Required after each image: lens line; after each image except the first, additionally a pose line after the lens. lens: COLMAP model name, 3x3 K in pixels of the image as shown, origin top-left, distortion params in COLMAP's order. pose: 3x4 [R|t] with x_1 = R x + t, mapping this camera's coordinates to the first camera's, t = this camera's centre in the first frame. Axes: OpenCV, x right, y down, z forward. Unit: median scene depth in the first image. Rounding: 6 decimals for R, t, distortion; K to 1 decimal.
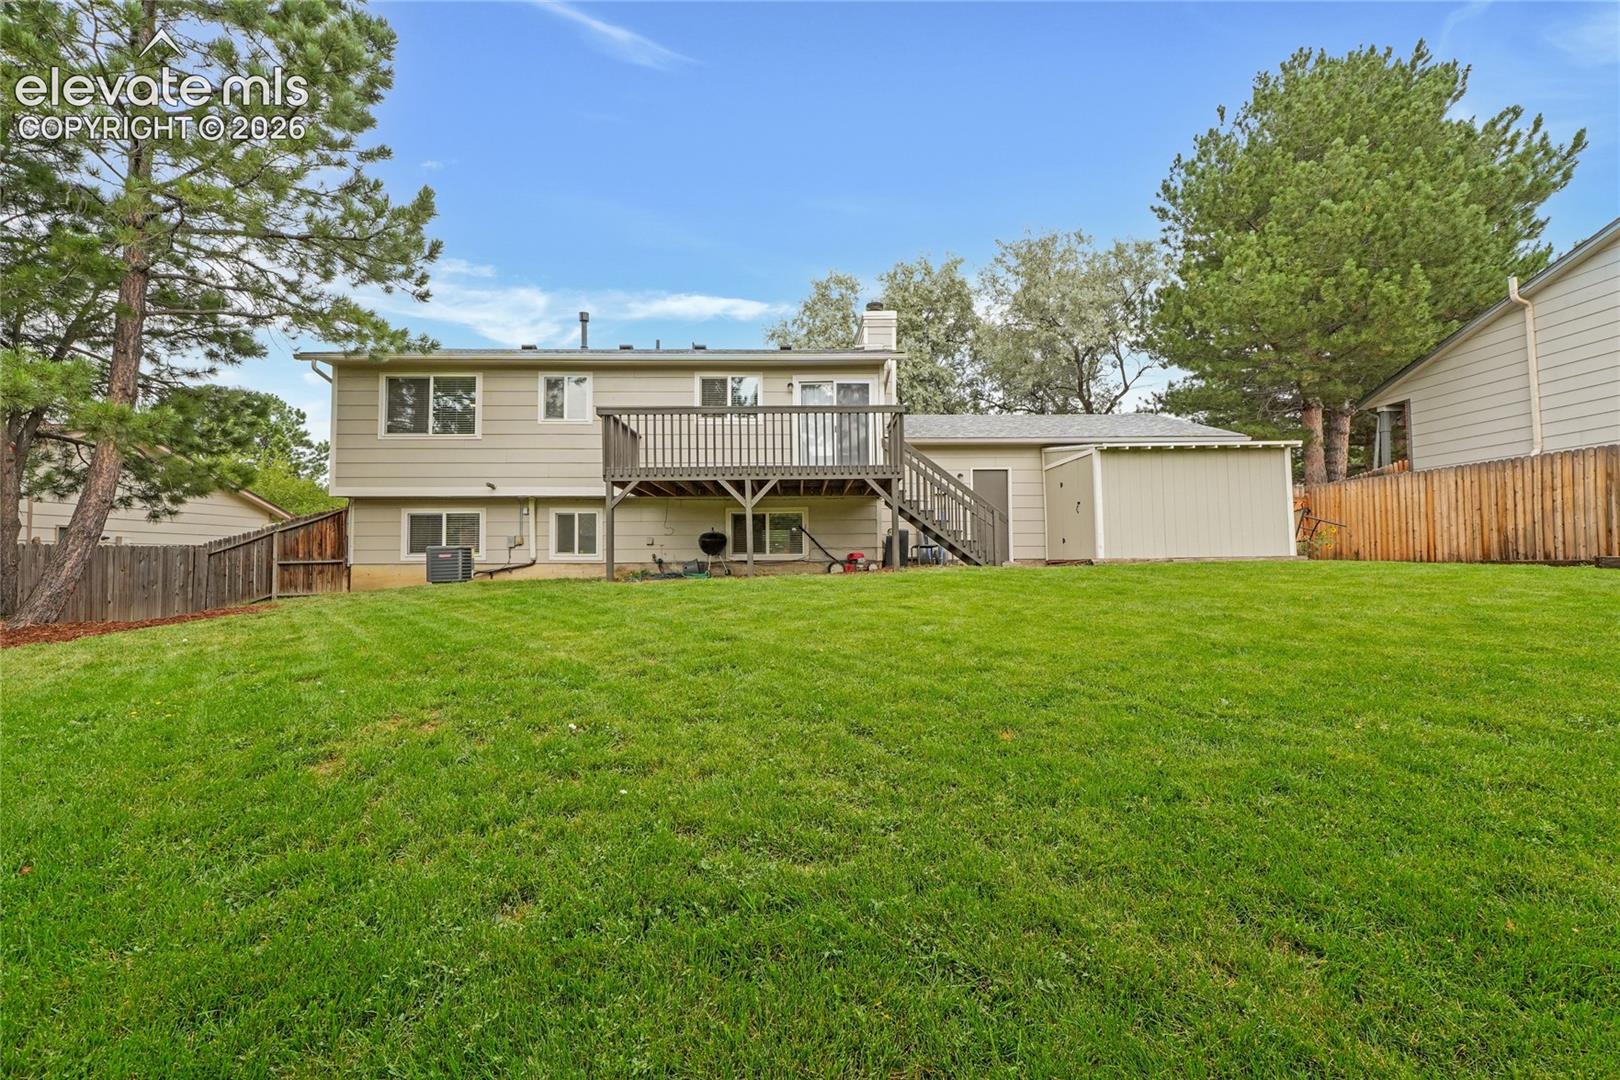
lens RADIAL K [[687.9, 0, 808.0], [0, 687.9, 505.7], [0, 0, 1]] dist [-0.001509, 0.000086]
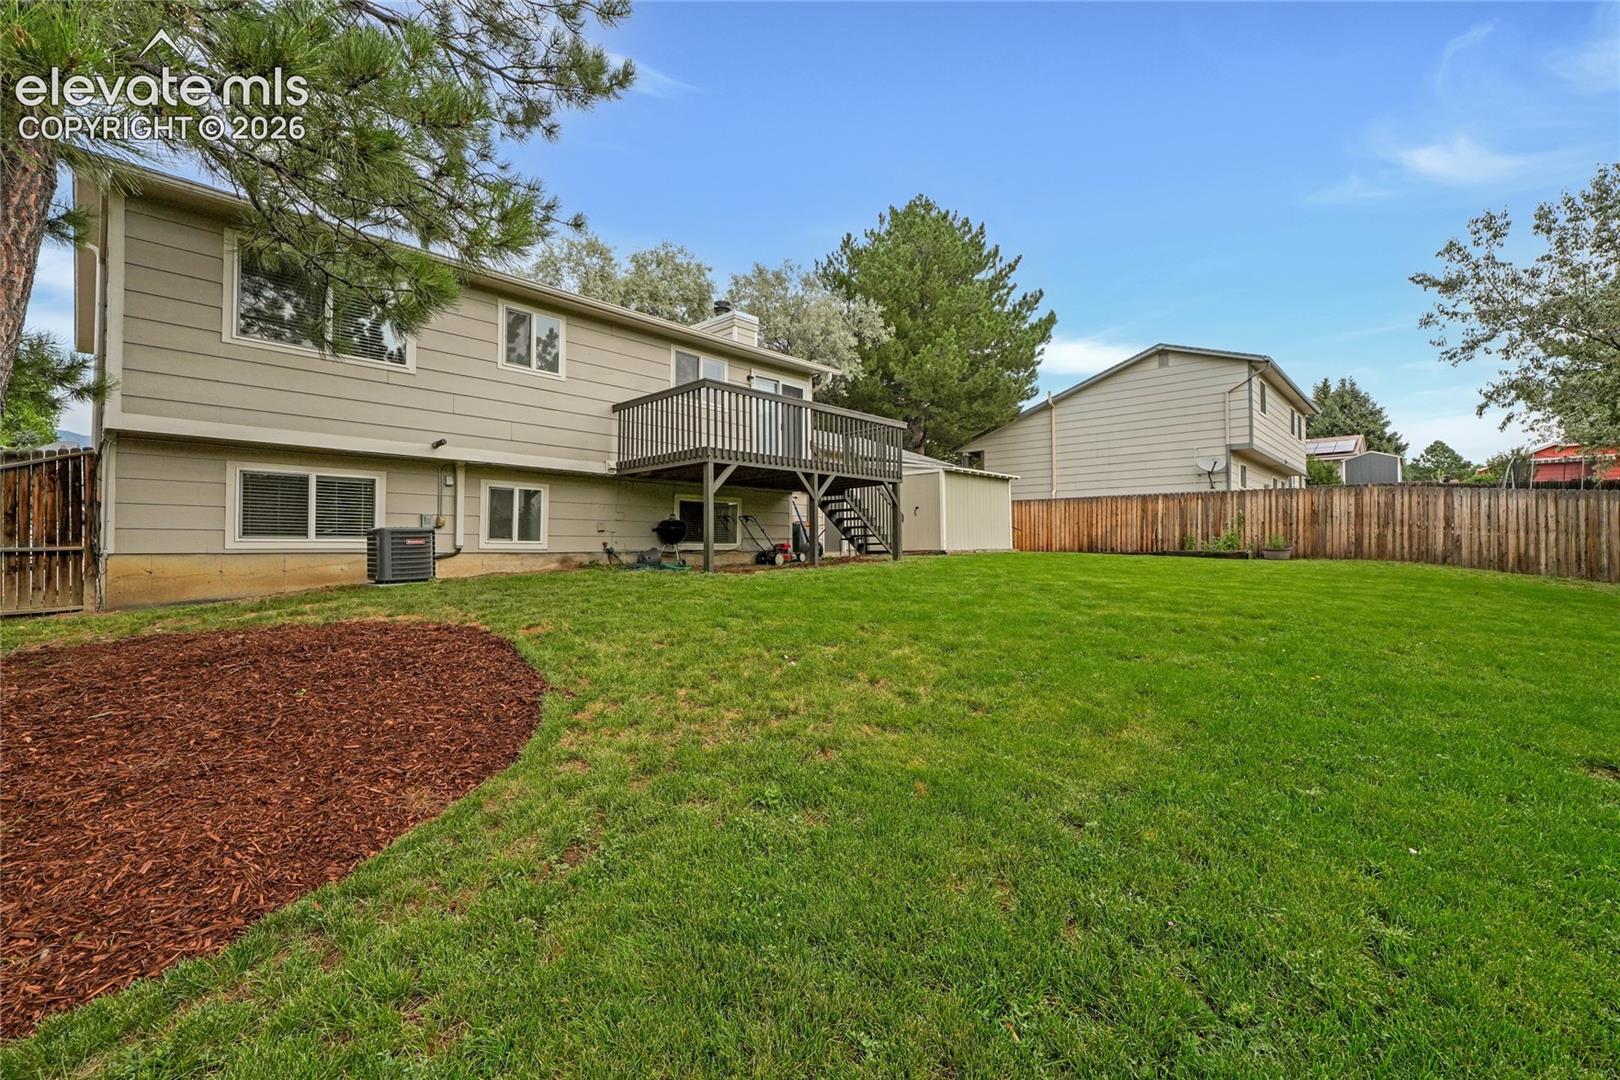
lens RADIAL K [[687.9, 0, 808.0], [0, 687.9, 505.7], [0, 0, 1]] dist [-0.001509, 0.000086]
pose [[0.691446, 0.050731, 0.720645, -0.673251], [-0.063498, 0.997938, -0.009326, 0.016687], [-0.719632, -0.039311, 0.693242, 0.223333]]
